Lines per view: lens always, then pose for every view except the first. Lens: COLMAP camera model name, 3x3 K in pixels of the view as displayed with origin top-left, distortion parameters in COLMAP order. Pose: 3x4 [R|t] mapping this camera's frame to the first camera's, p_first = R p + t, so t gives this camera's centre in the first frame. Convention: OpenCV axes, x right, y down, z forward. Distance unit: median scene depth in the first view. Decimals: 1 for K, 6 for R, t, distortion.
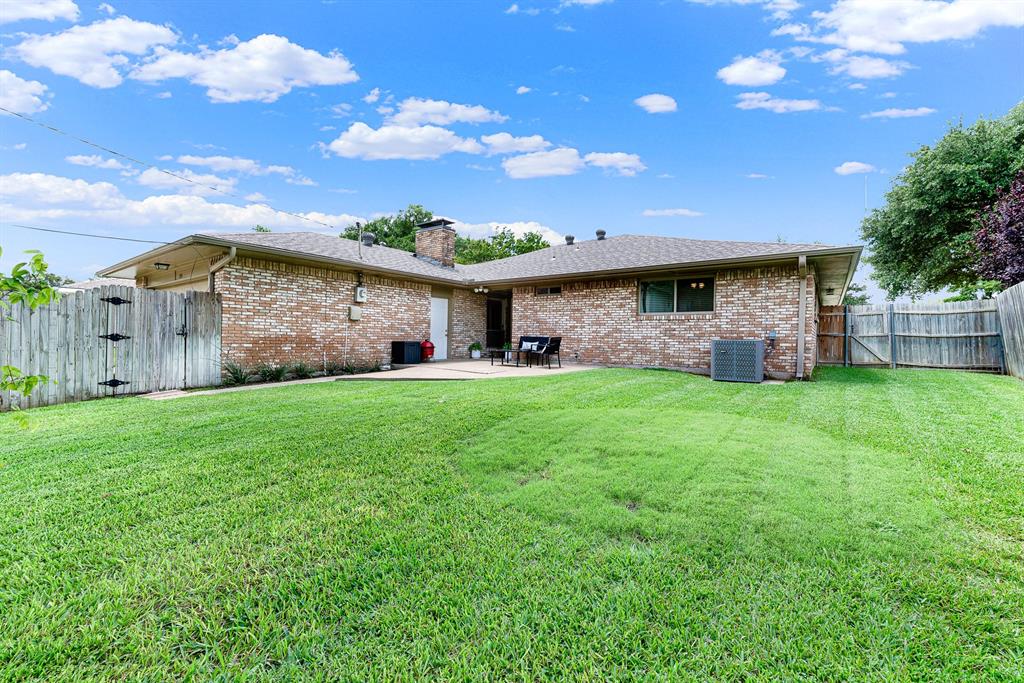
lens RADIAL K [[432.3, 0, 531.1], [0, 432.3, 330.7], [0, 0, 1]] dist [0.011833, 0.000127]
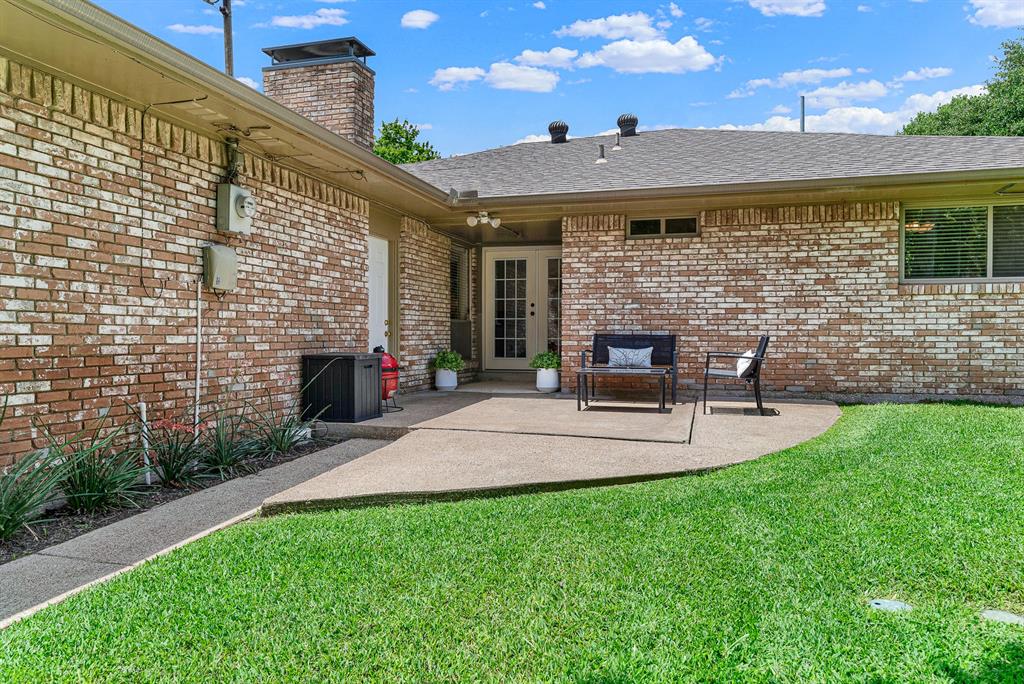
lens RADIAL K [[700.7, 0, 518.0], [0, 700.7, 338.2], [0, 0, 1]] dist [-0.005175, -0.001253]
pose [[0.935175, -0.018482, 0.353704, -0.362882], [0.009294, 0.999574, 0.027655, -0.002799], [-0.354065, -0.022575, 0.934948, 0.431546]]
